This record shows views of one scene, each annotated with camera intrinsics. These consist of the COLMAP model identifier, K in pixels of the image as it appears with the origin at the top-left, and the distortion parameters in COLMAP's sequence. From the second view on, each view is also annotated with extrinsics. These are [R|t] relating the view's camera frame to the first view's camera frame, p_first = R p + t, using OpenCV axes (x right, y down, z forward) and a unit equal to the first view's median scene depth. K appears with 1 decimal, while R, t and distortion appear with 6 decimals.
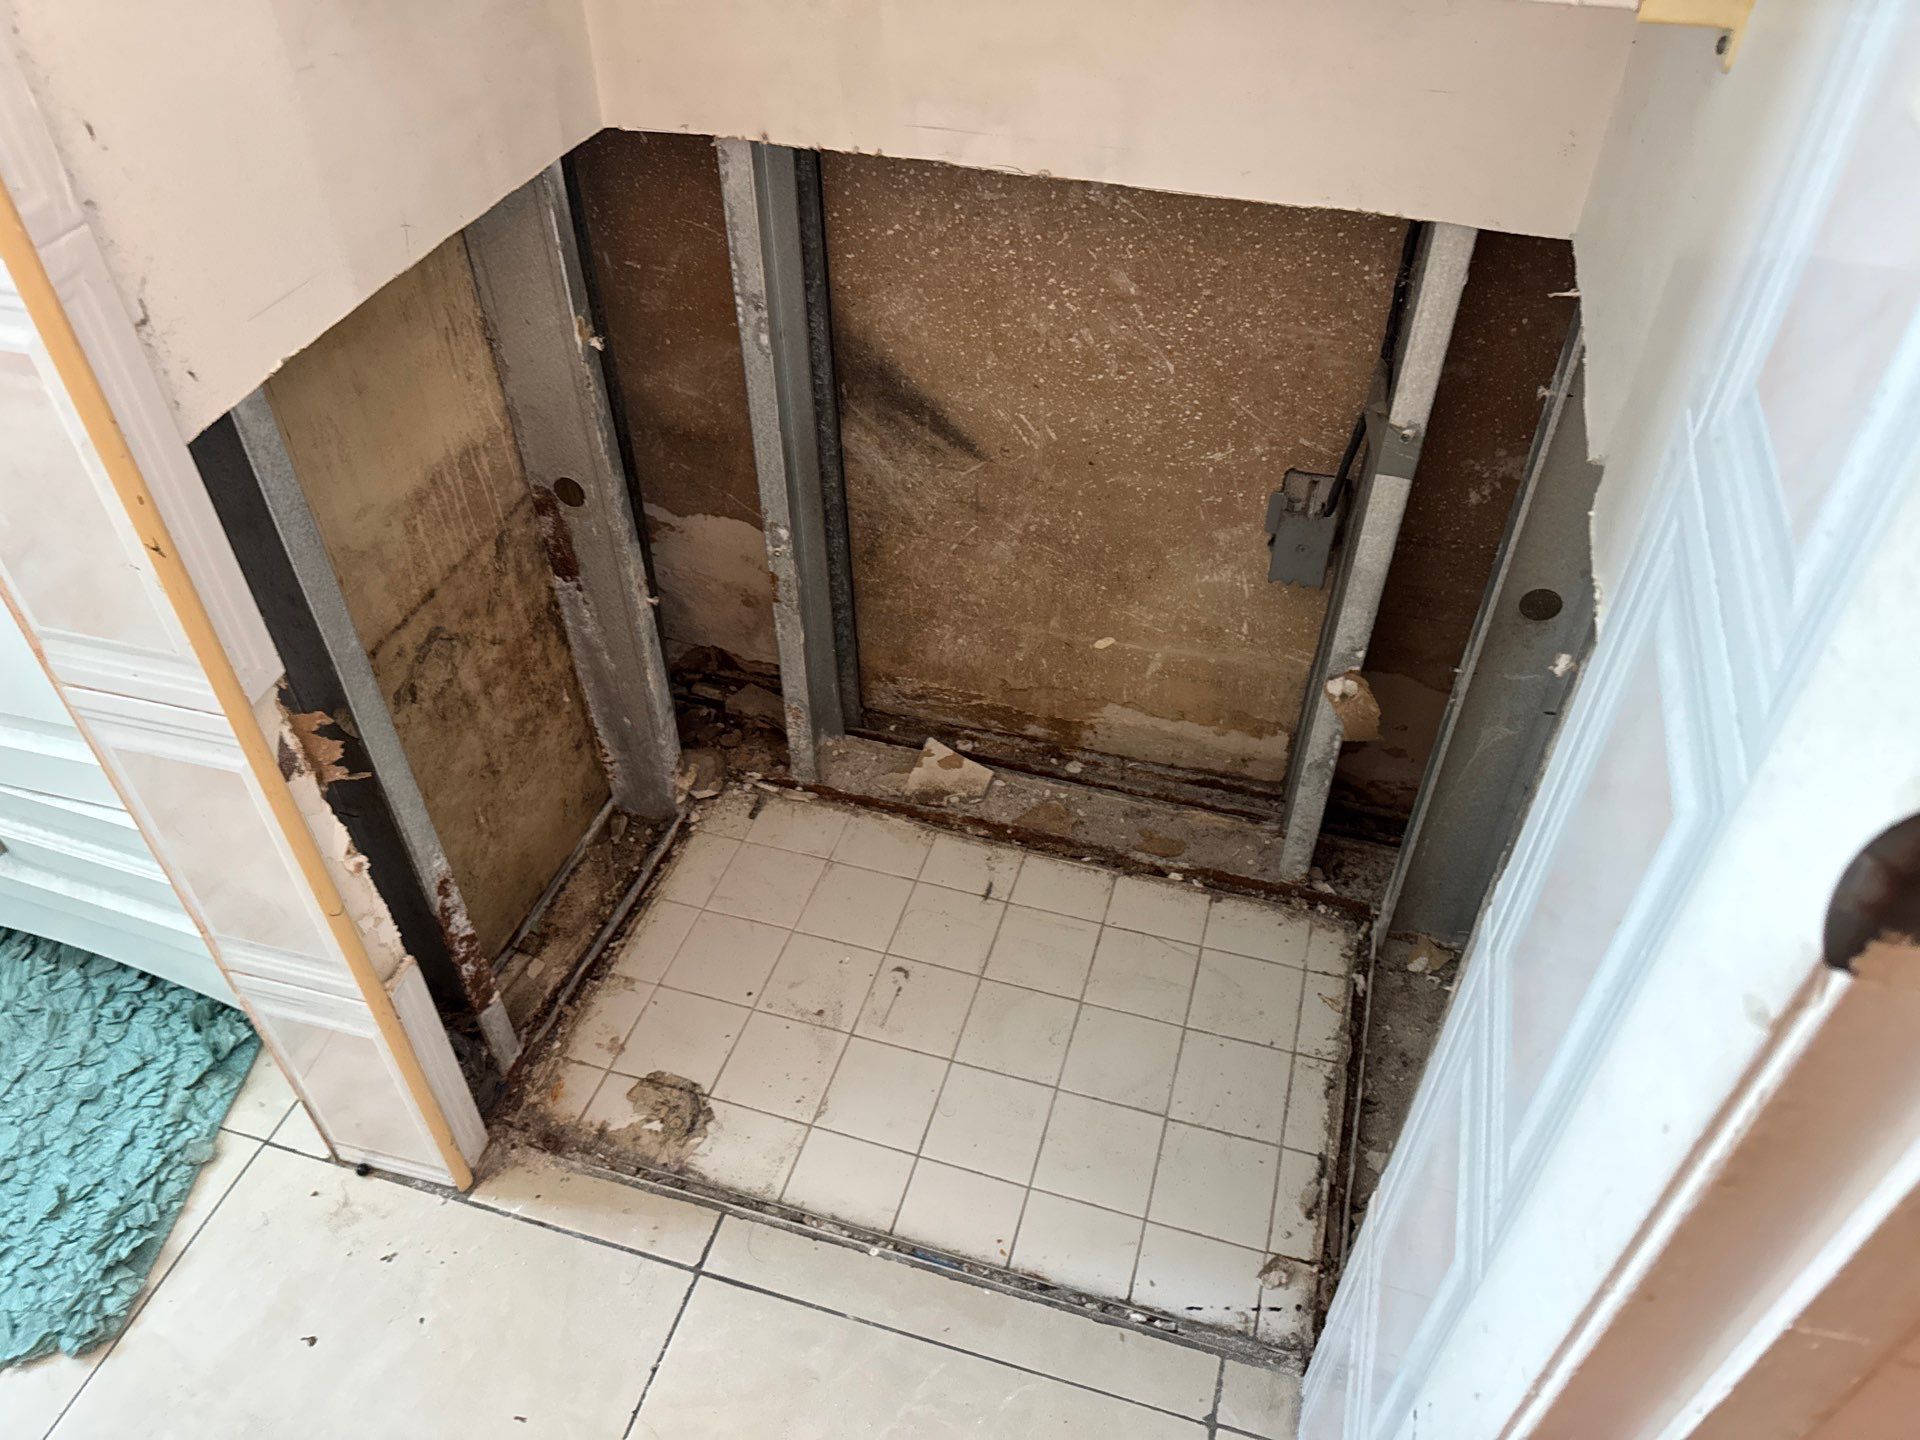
lens RADIAL K [[1373.5, 0, 960.0], [0, 1373.5, 720.0], [0, 0, 1]] dist [0.236031, -0.478739]
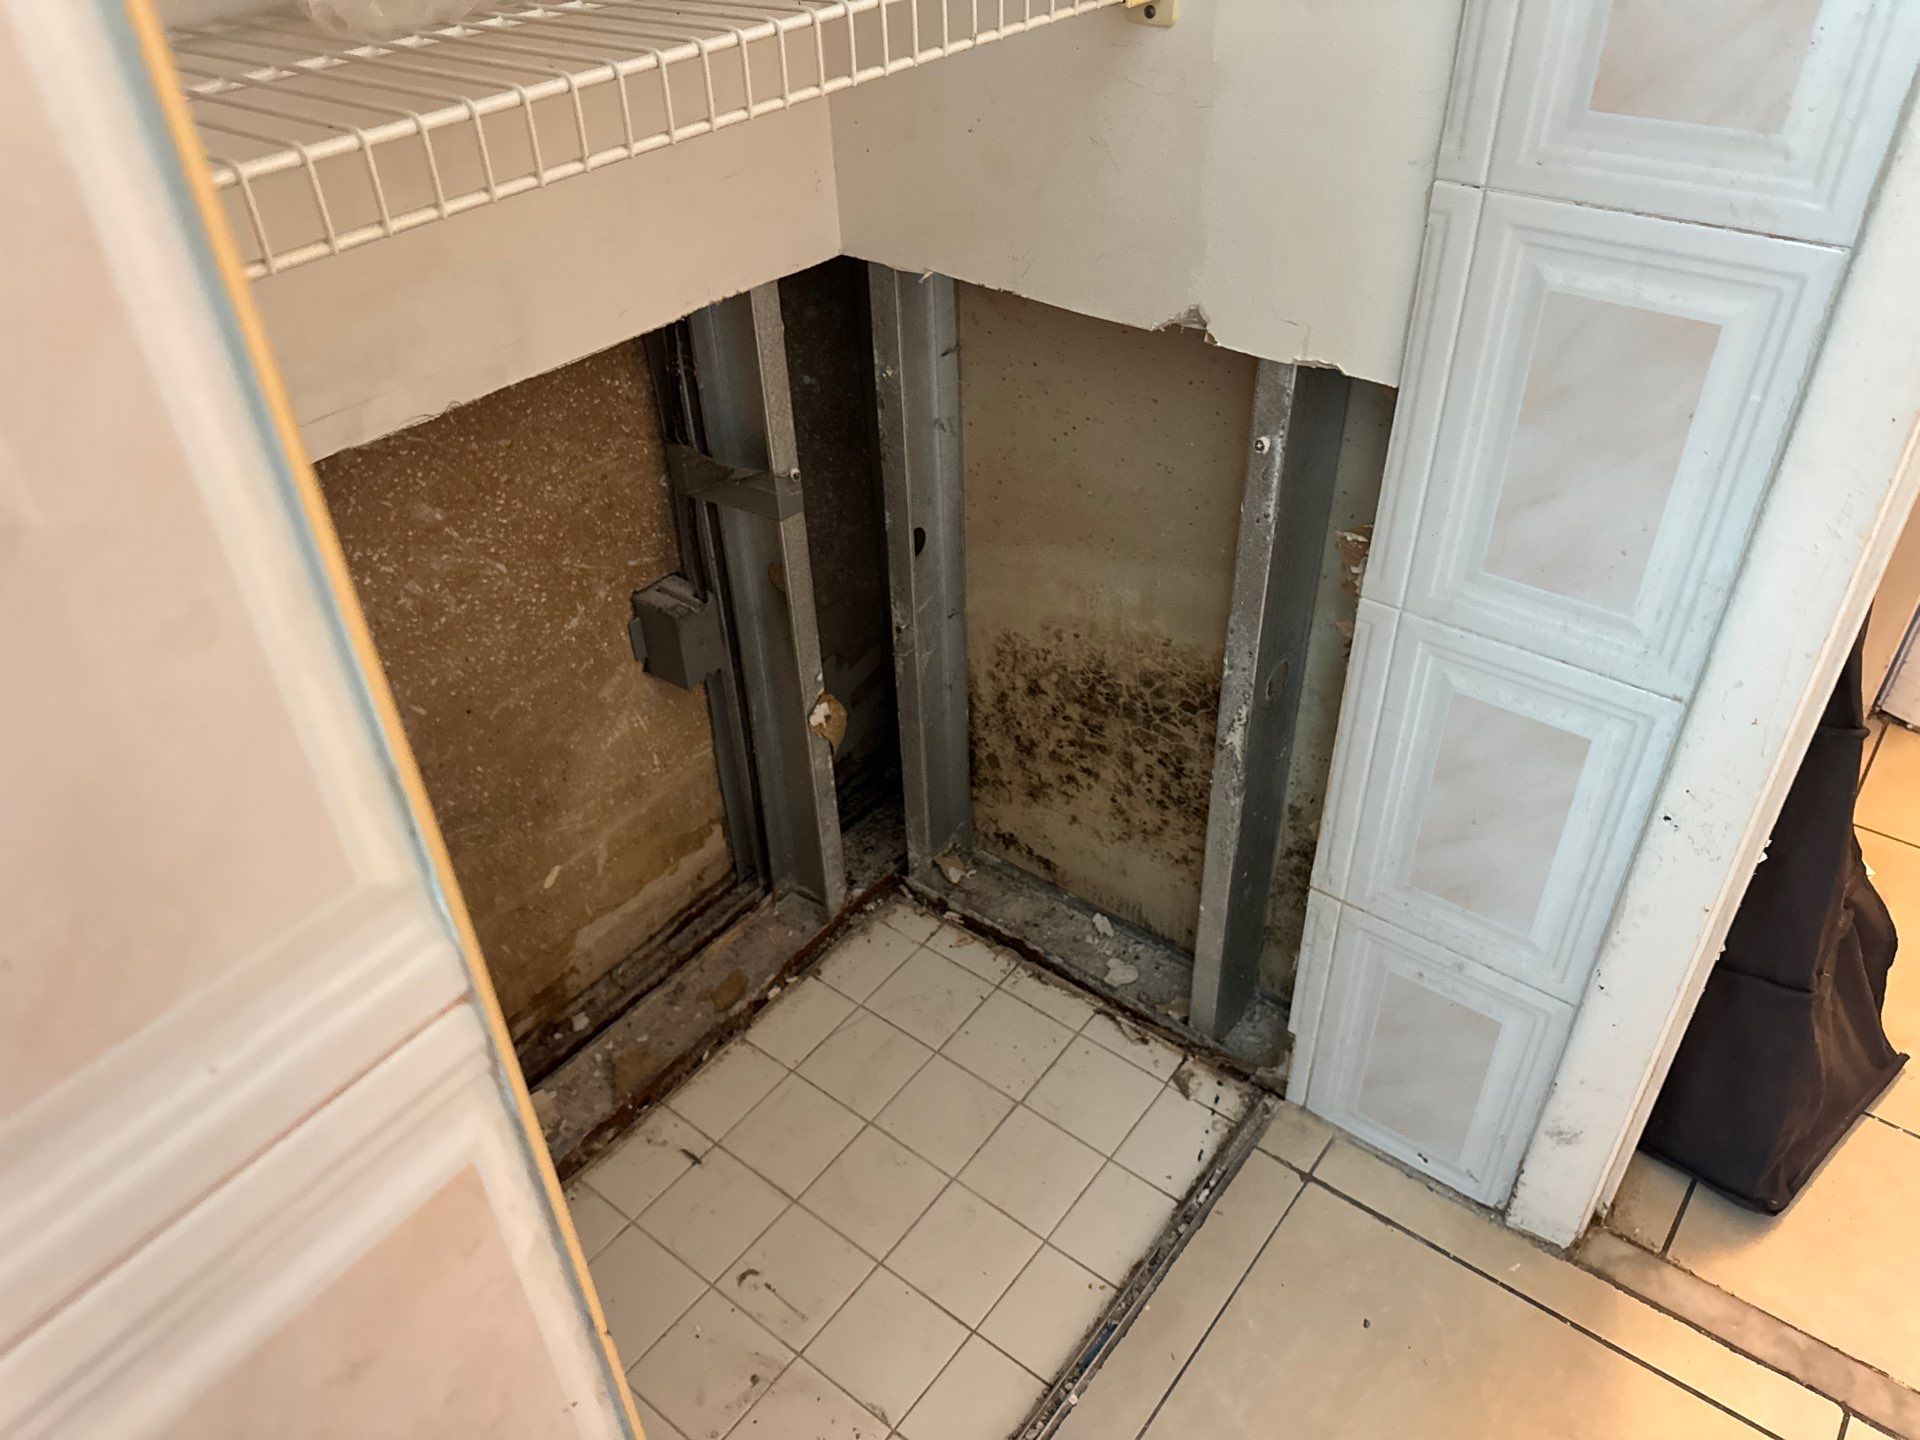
lens RADIAL K [[1373.5, 0, 960.0], [0, 1373.5, 720.0], [0, 0, 1]] dist [0.236031, -0.478739]
pose [[0.365302, -0.570377, 0.735680, -0.463810], [0.646612, 0.724000, 0.240246, -0.201053], [-0.669663, 0.387937, 0.633291, 0.242982]]
